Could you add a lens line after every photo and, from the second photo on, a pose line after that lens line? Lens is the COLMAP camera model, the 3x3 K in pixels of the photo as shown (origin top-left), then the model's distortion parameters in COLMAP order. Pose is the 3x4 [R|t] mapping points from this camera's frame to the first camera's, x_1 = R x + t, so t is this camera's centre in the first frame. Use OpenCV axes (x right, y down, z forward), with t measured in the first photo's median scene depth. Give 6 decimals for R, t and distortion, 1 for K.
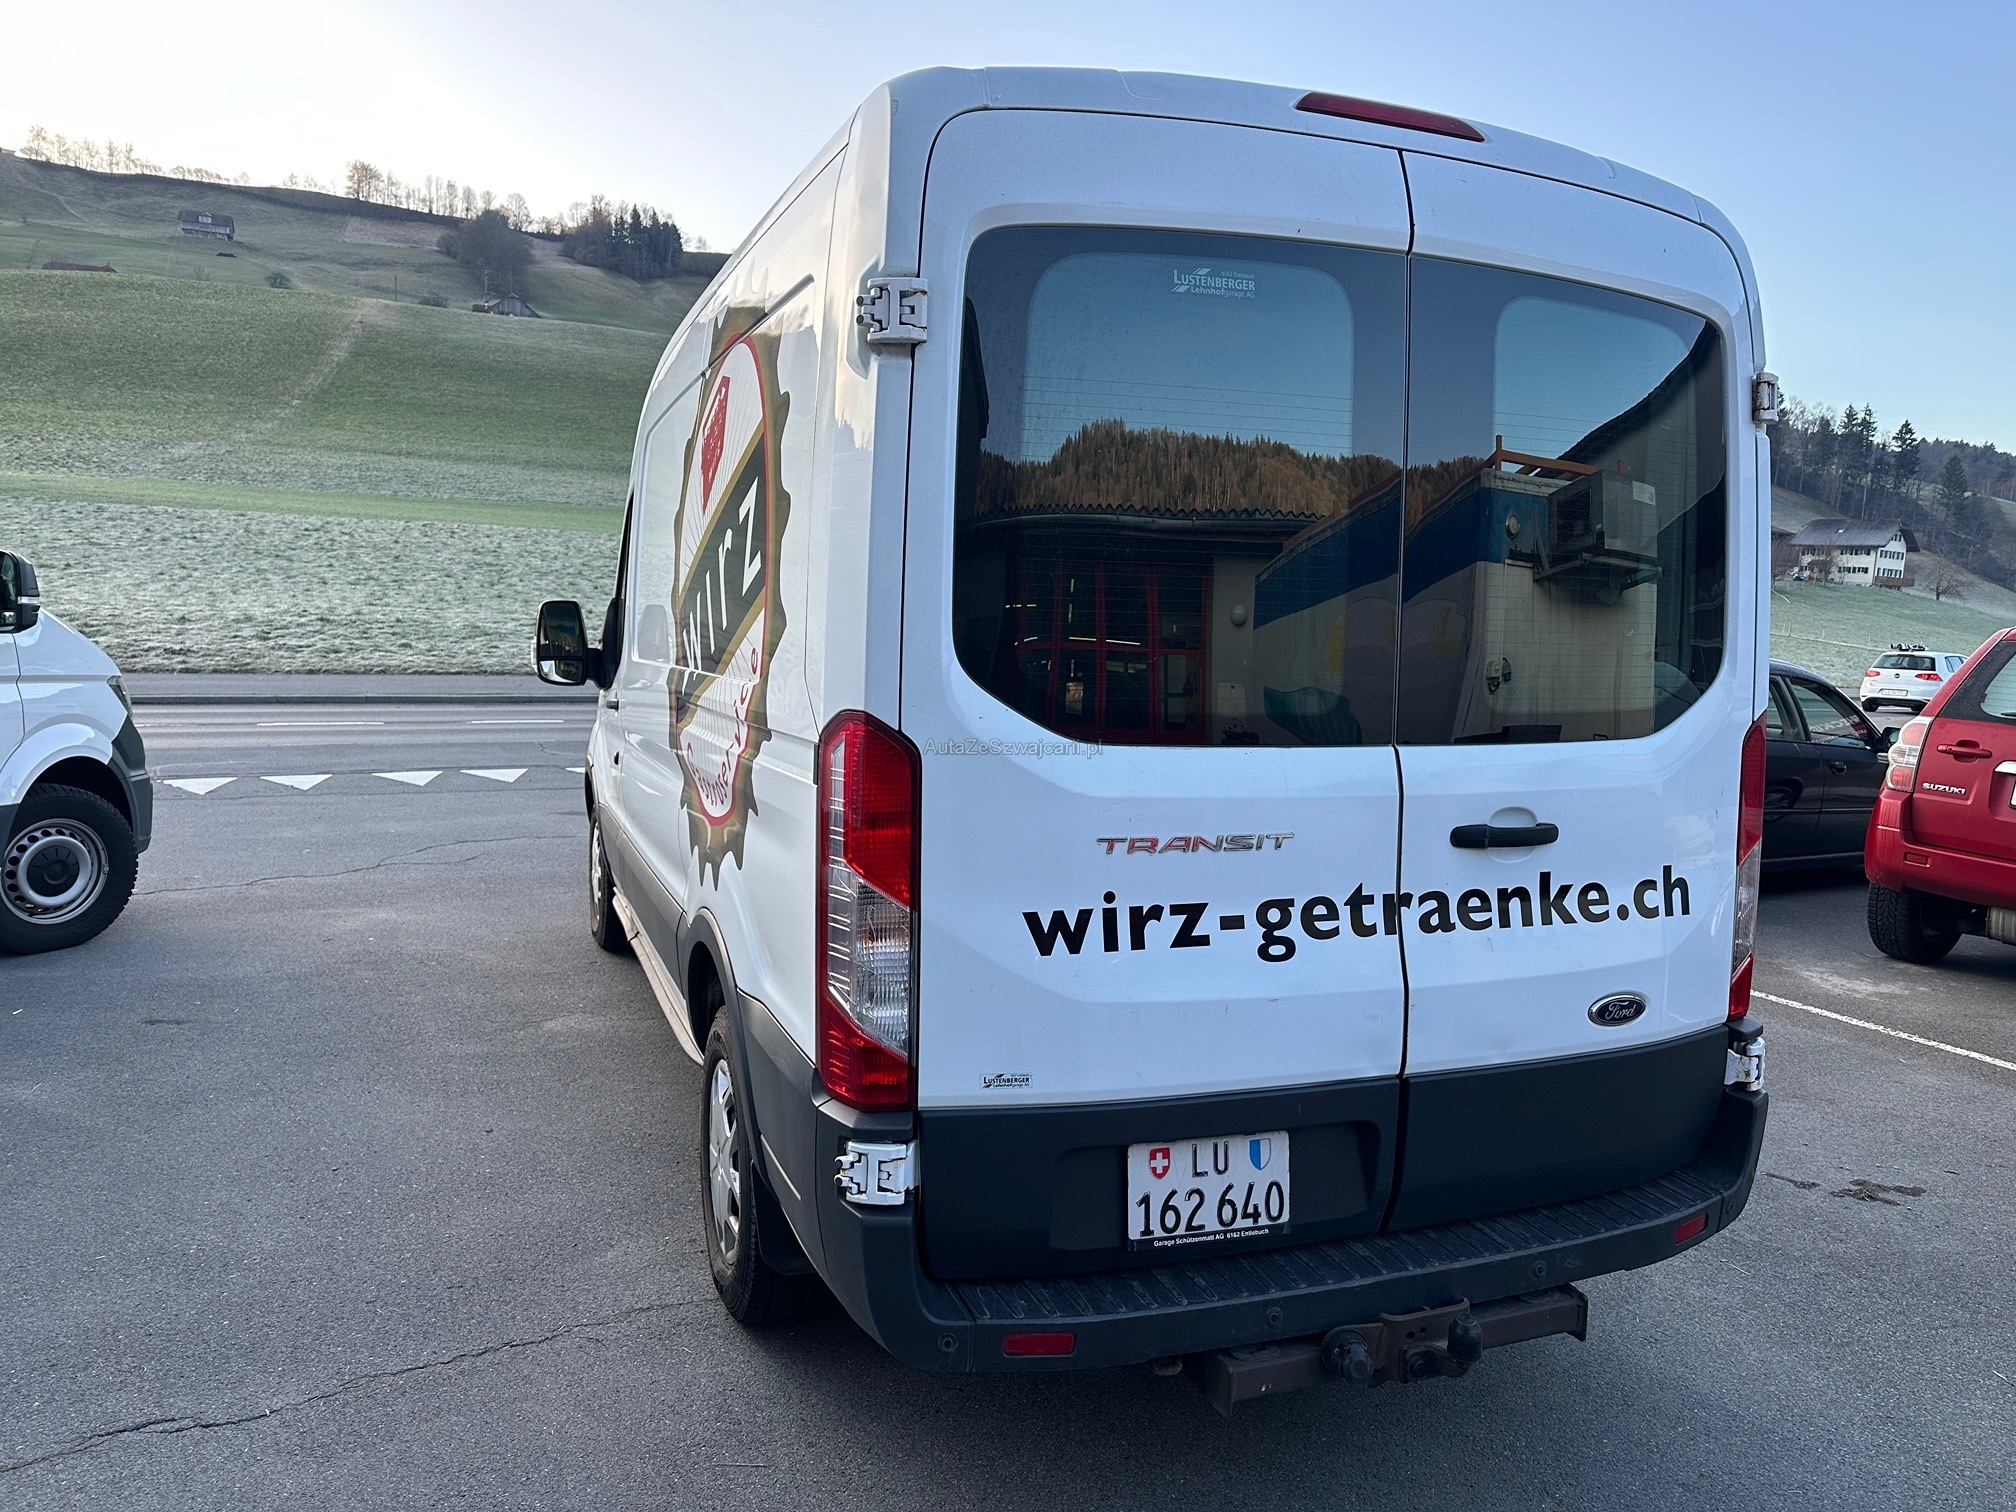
lens RADIAL K [[1406.5, 0, 1004.2], [0, 1406.5, 761.9], [0, 0, 1]] dist [0.068969, -0.103700]
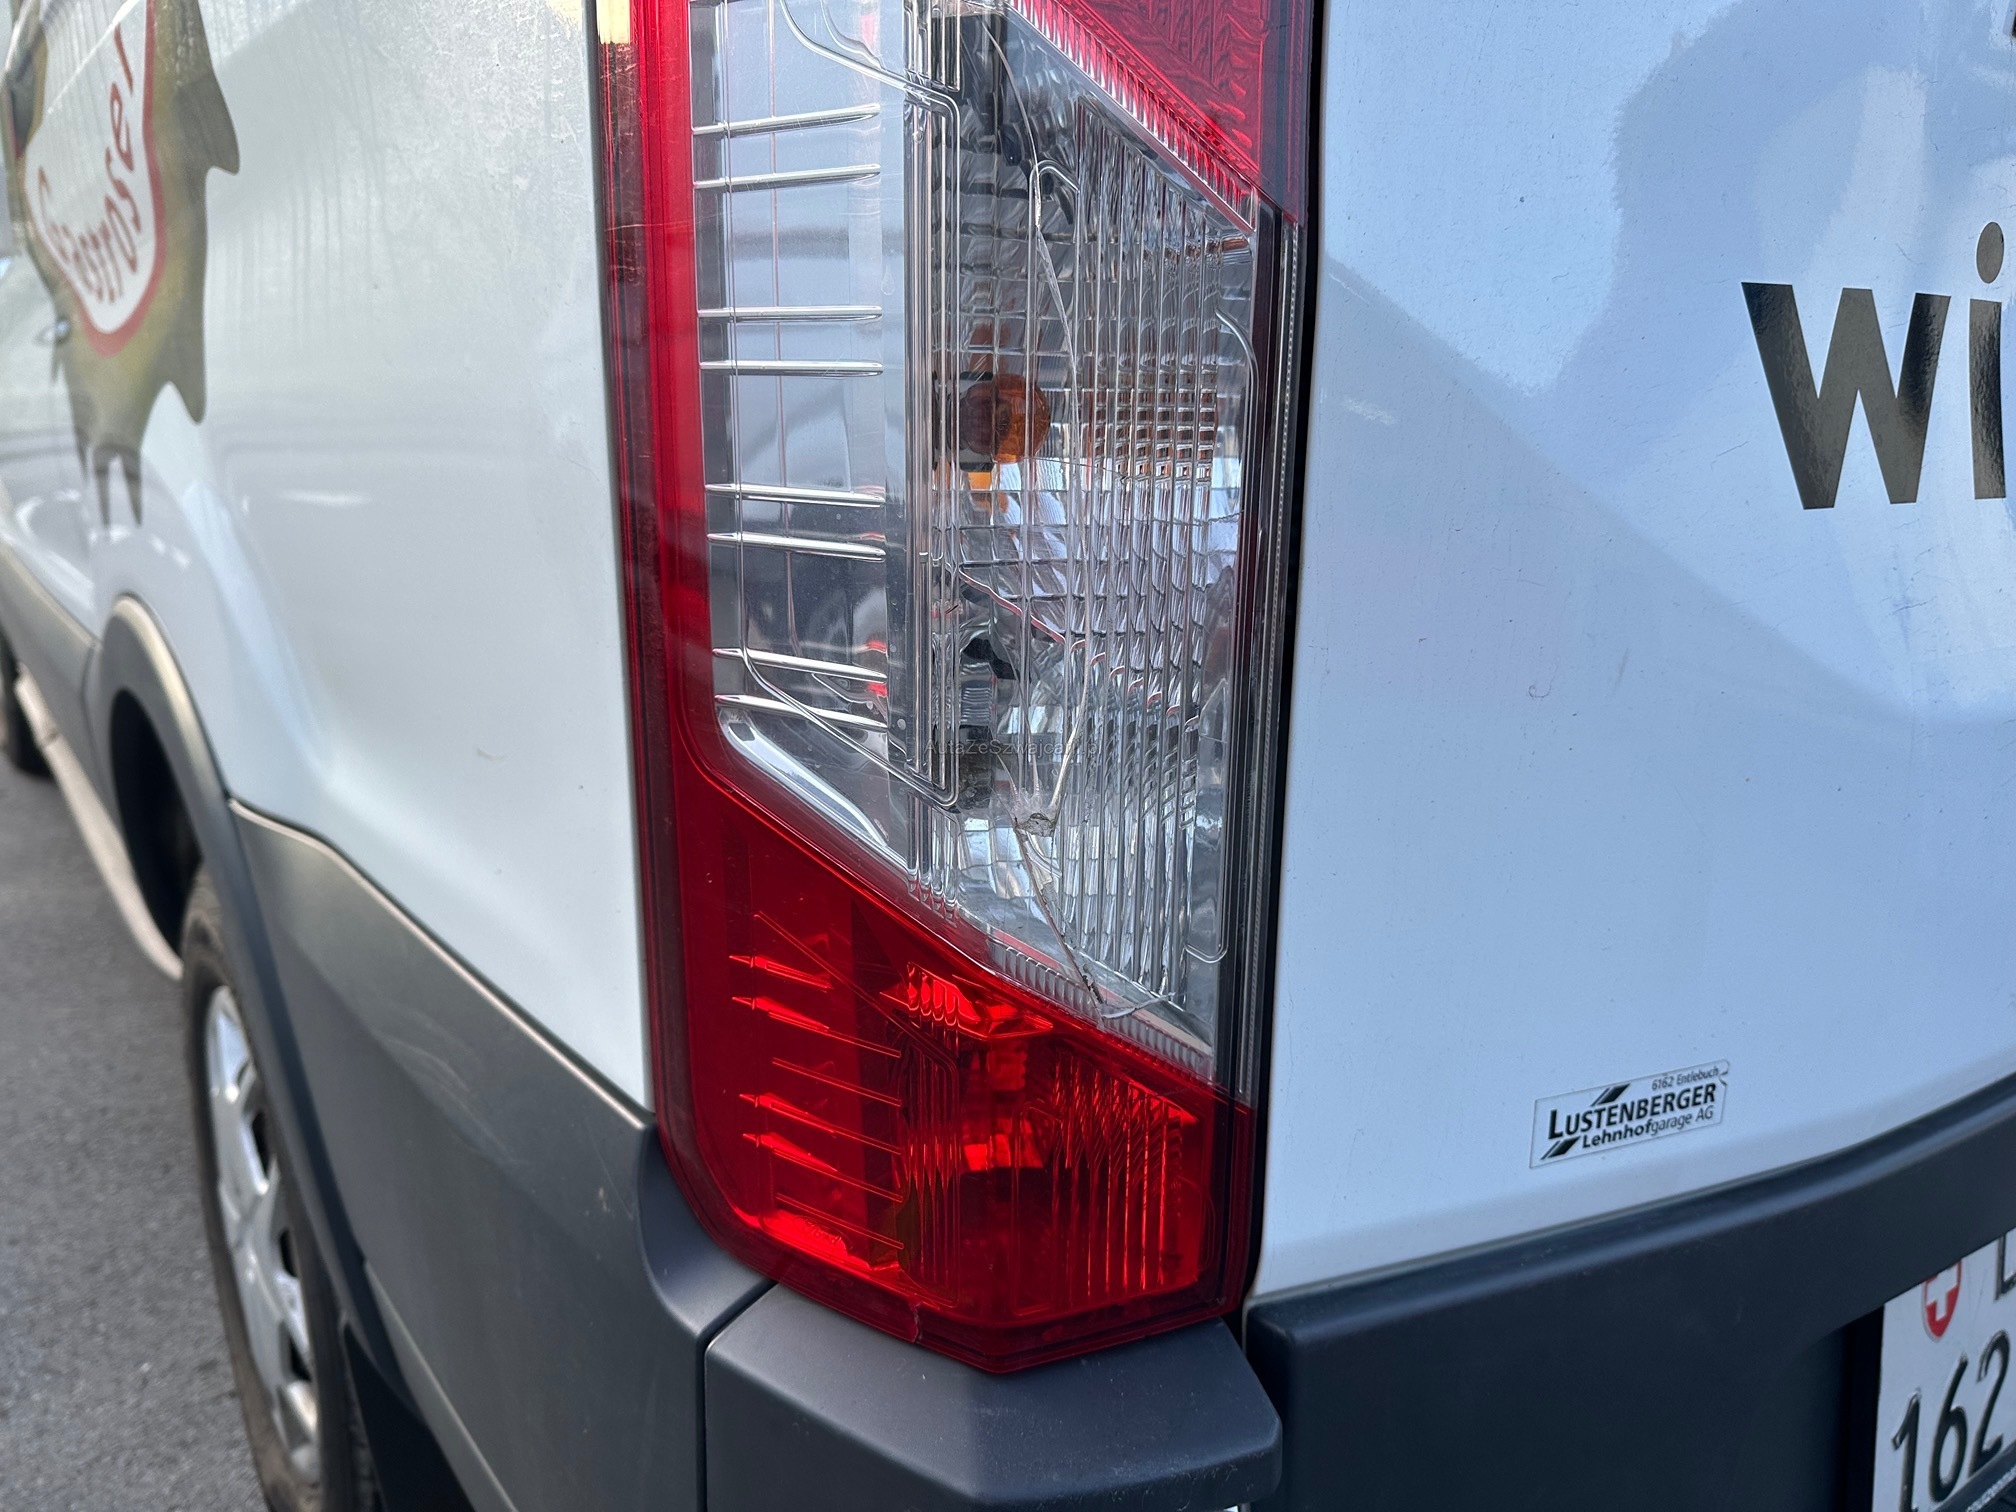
lens RADIAL K [[1415.5, 0, 984.2], [0, 1415.5, 759.5], [0, 0, 1]] dist [0.049668, -0.056995]
pose [[0.959605, -0.070868, 0.272280, -0.137275], [0.031773, 0.988863, 0.145397, 0.131464], [-0.279552, -0.130873, 0.951169, 0.779838]]
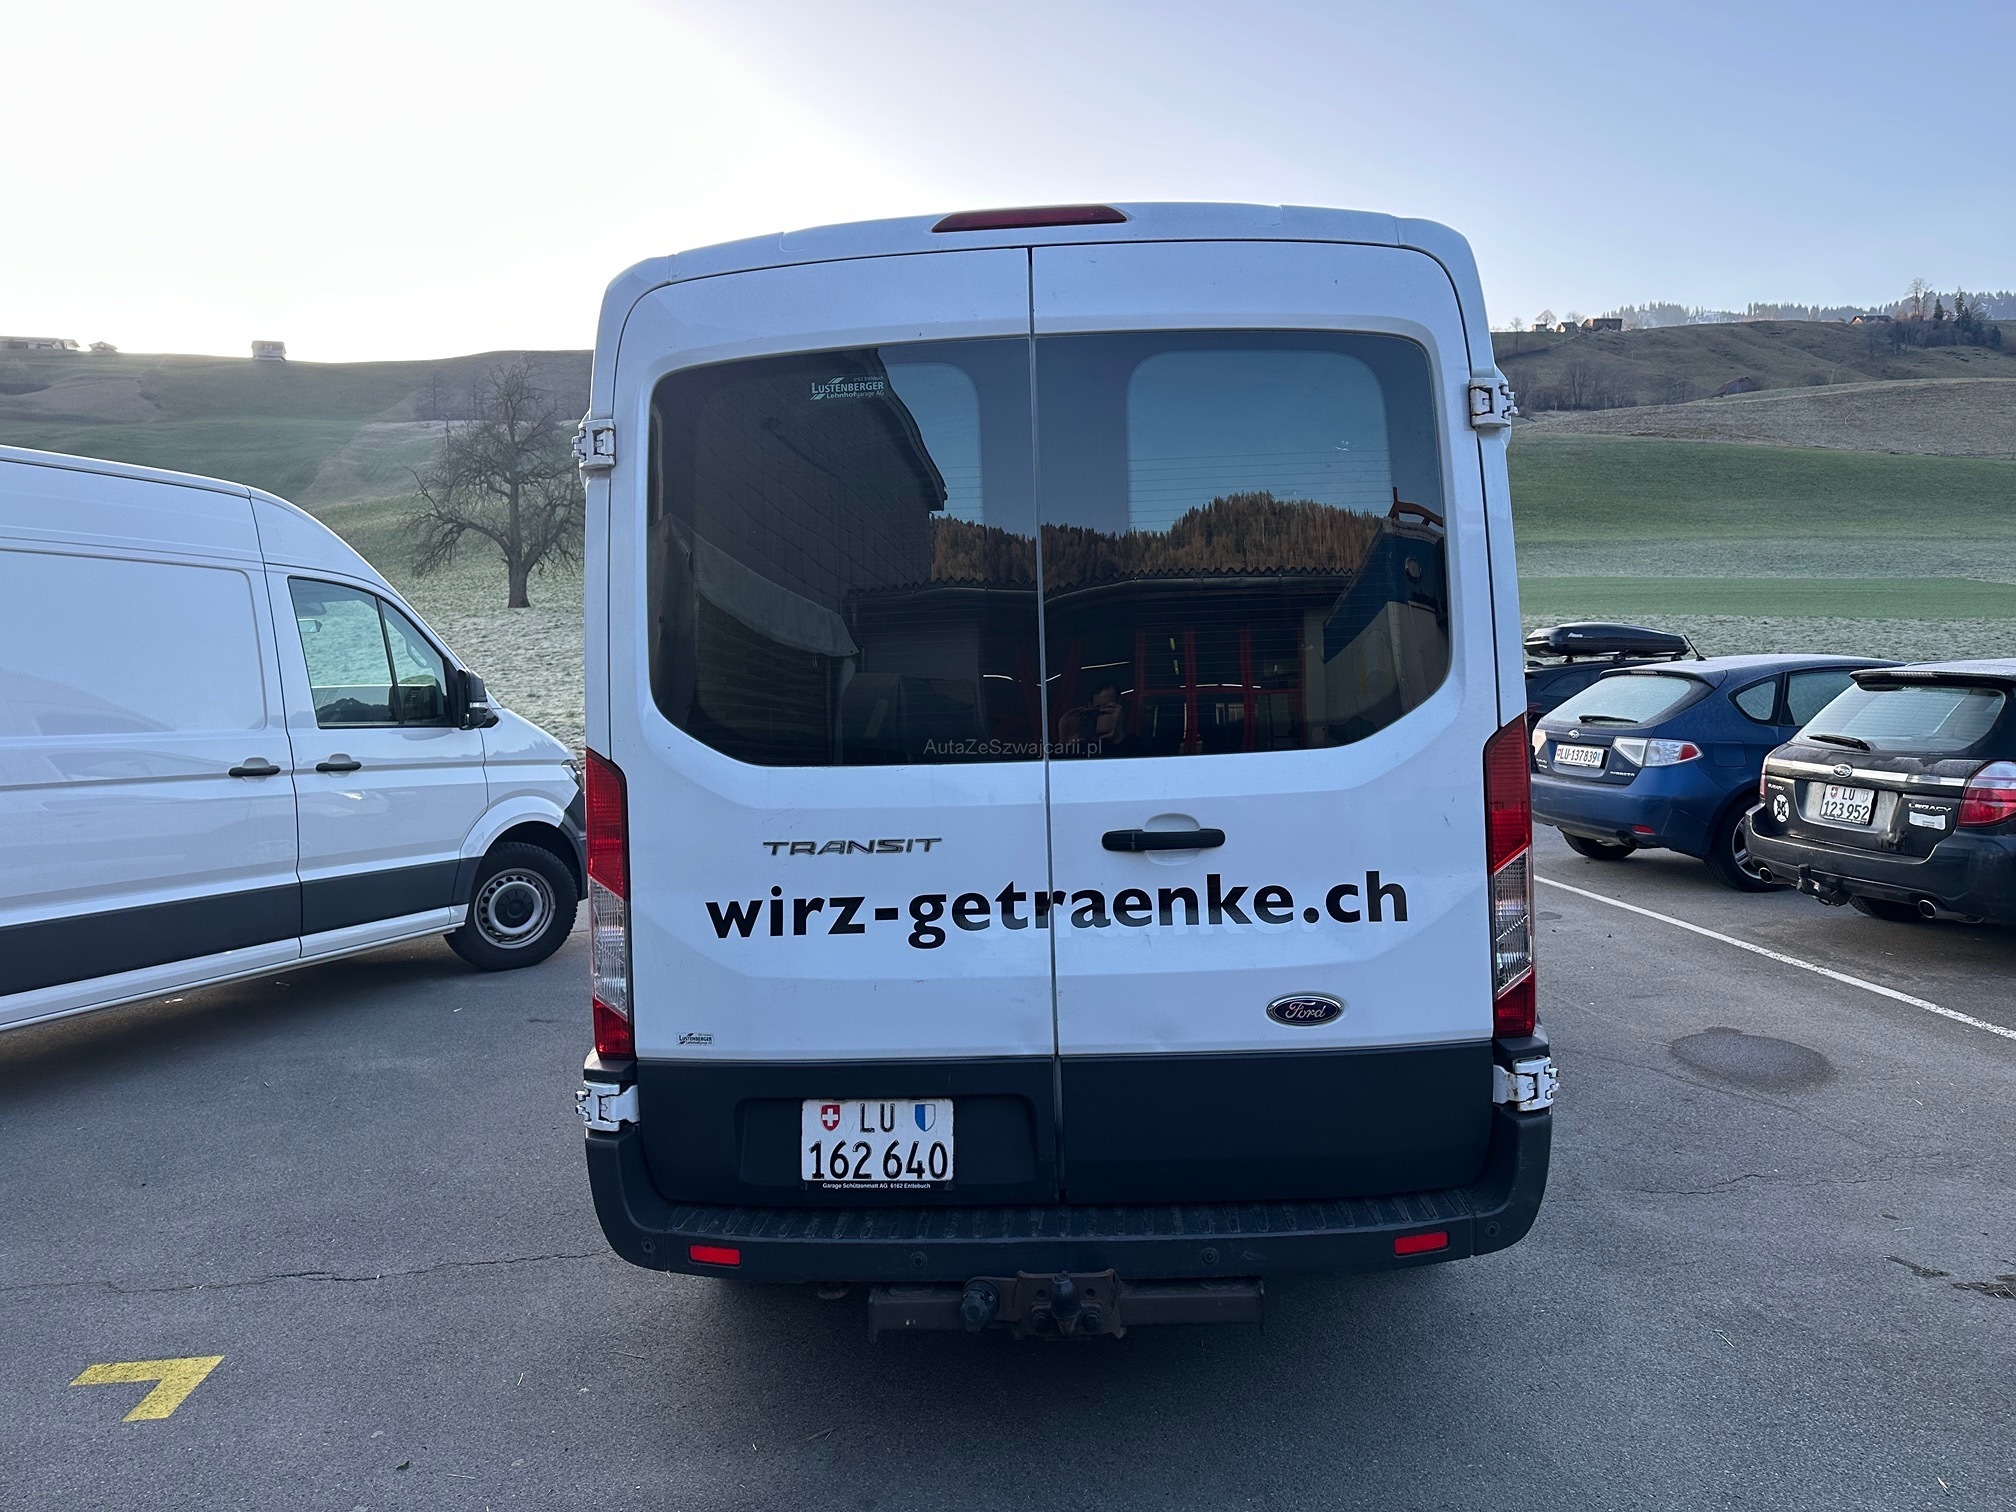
lens RADIAL K [[1361.5, 0, 1010.4], [0, 1361.5, 746.4], [0, 0, 1]] dist [0.085264, -0.001016]
pose [[0.918243, -0.041475, -0.393840, 0.699534], [0.016597, 0.997657, -0.066368, 0.050434], [0.395670, 0.054405, 0.916780, -0.014972]]
